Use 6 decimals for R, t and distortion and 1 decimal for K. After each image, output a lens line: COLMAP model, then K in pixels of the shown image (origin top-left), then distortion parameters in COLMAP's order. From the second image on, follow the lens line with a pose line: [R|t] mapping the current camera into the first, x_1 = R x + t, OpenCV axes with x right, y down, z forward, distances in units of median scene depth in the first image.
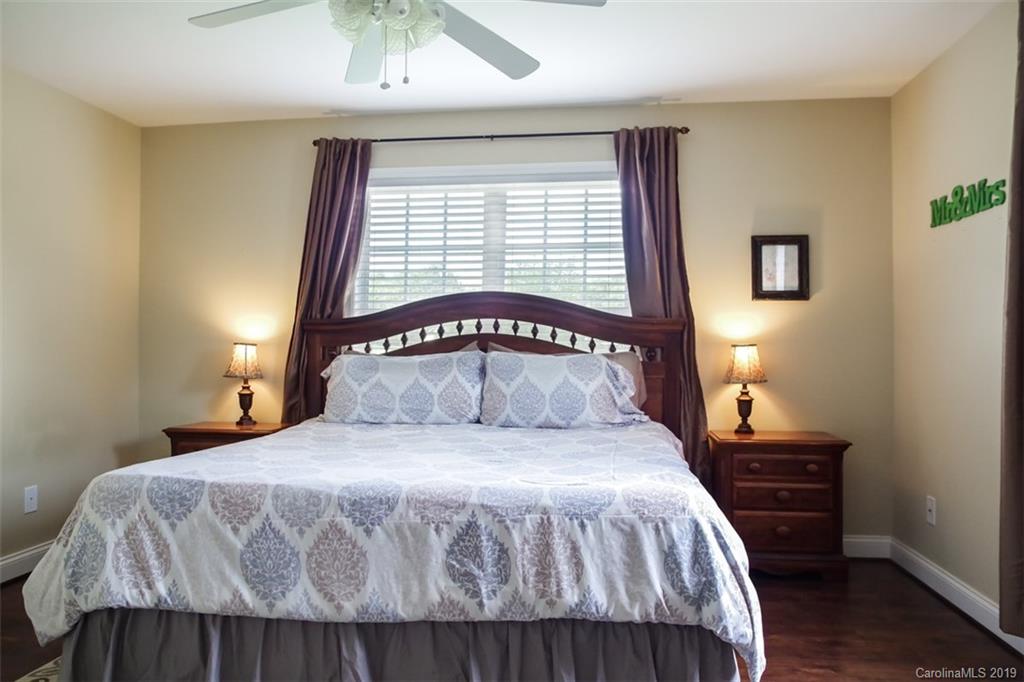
lens RADIAL K [[739.1, 0, 505.5], [0, 739.1, 337.7], [0, 0, 1]] dist [-0.066638, 0.039096]
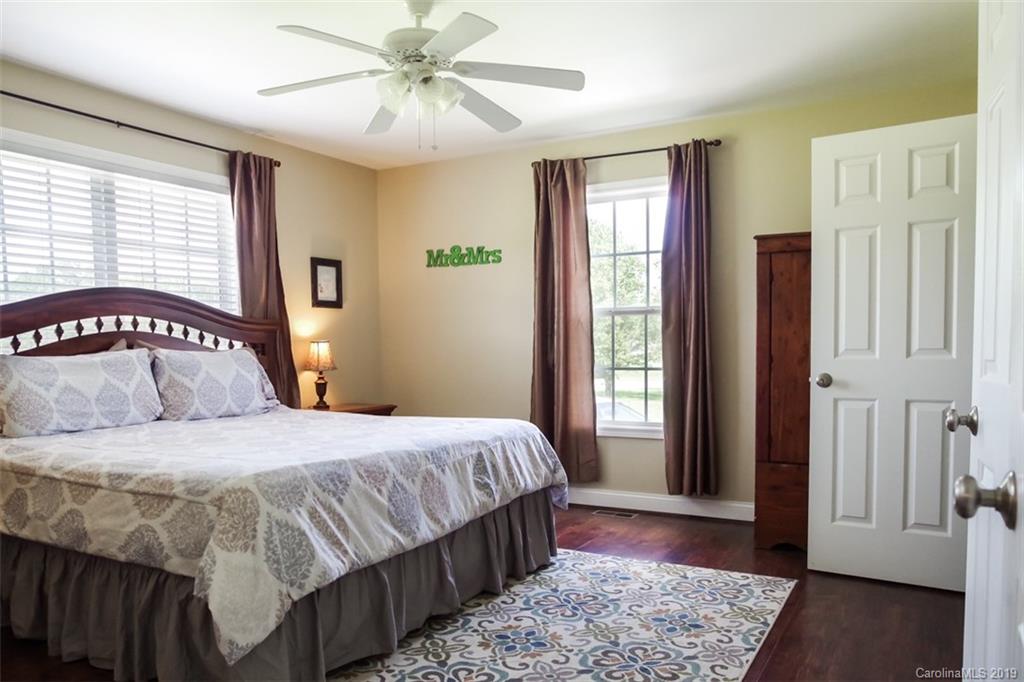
lens RADIAL K [[739.1, 0, 508.7], [0, 739.1, 394.8], [0, 0, 1]] dist [-0.066638, 0.039096]
pose [[0.382088, -0.069500, 0.921509, -0.782635], [-0.001912, 0.997106, 0.075994, 0.004655], [-0.924124, -0.030798, 0.380849, 0.186455]]
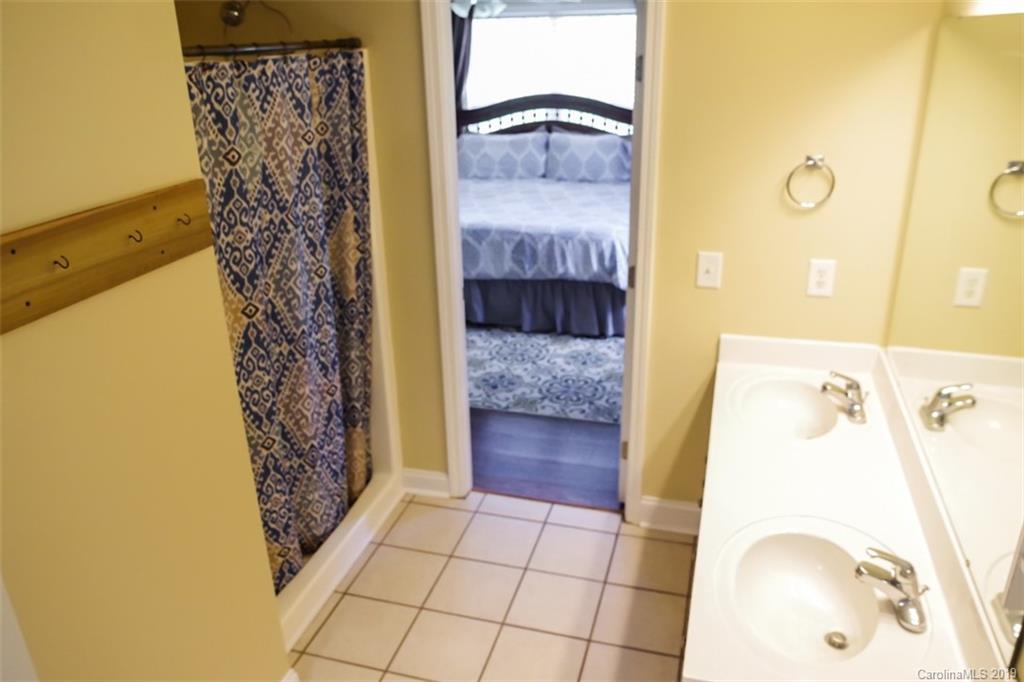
lens RADIAL K [[739.1, 0, 510.7], [0, 739.1, 333.5], [0, 0, 1]] dist [-0.066638, 0.039096]
pose [[0.988486, 0.035089, -0.147188, 0.150832], [0.024663, 0.922370, 0.385520, -0.211339], [0.149289, -0.384711, 0.910884, -0.702101]]
